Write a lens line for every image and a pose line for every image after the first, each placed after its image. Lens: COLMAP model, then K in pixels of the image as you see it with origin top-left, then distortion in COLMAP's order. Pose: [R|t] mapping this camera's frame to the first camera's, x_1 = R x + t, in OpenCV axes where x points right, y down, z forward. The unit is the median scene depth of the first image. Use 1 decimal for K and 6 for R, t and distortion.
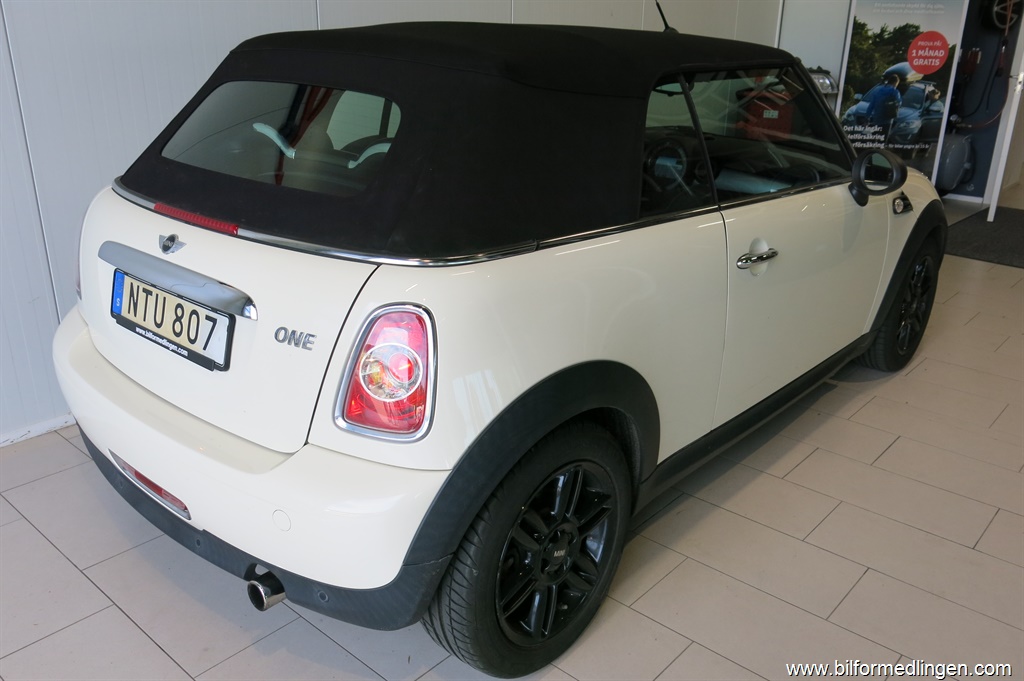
lens RADIAL K [[859.7, 0, 511.7], [0, 859.7, 329.2], [0, 0, 1]] dist [-0.004387, 0.003140]
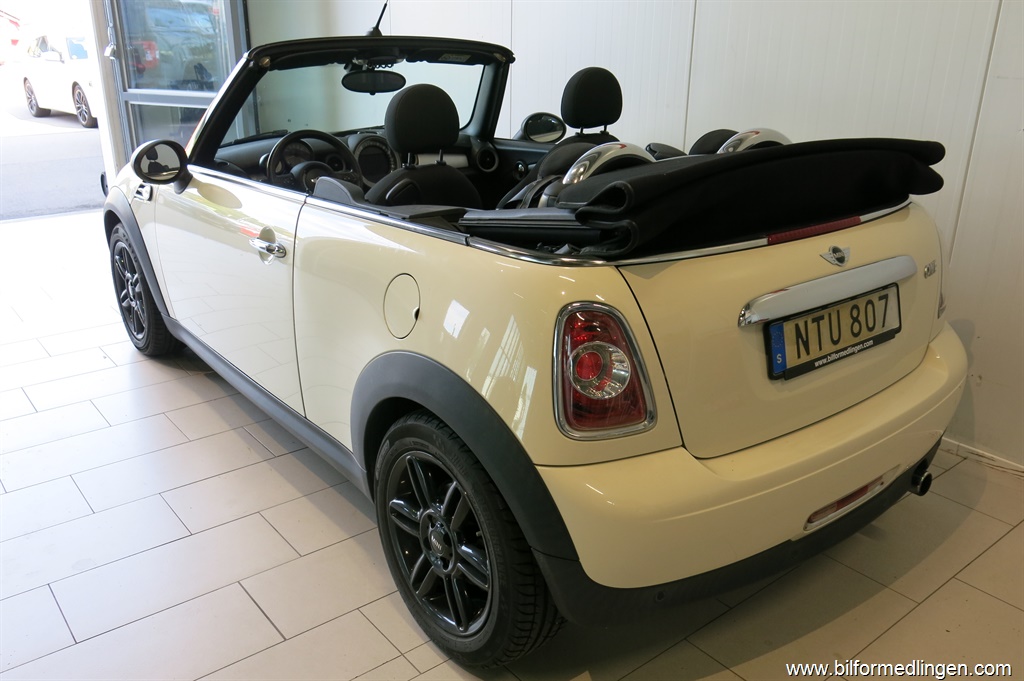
lens RADIAL K [[855.1, 0, 512.0], [0, 855.1, 340.5], [0, 0, 1]] dist [-0.009558, -0.004146]
pose [[0.179710, -0.353762, 0.917909, -1.175476], [0.331668, 0.900255, 0.282024, -0.346010], [-0.926121, 0.253759, 0.279116, 0.917198]]
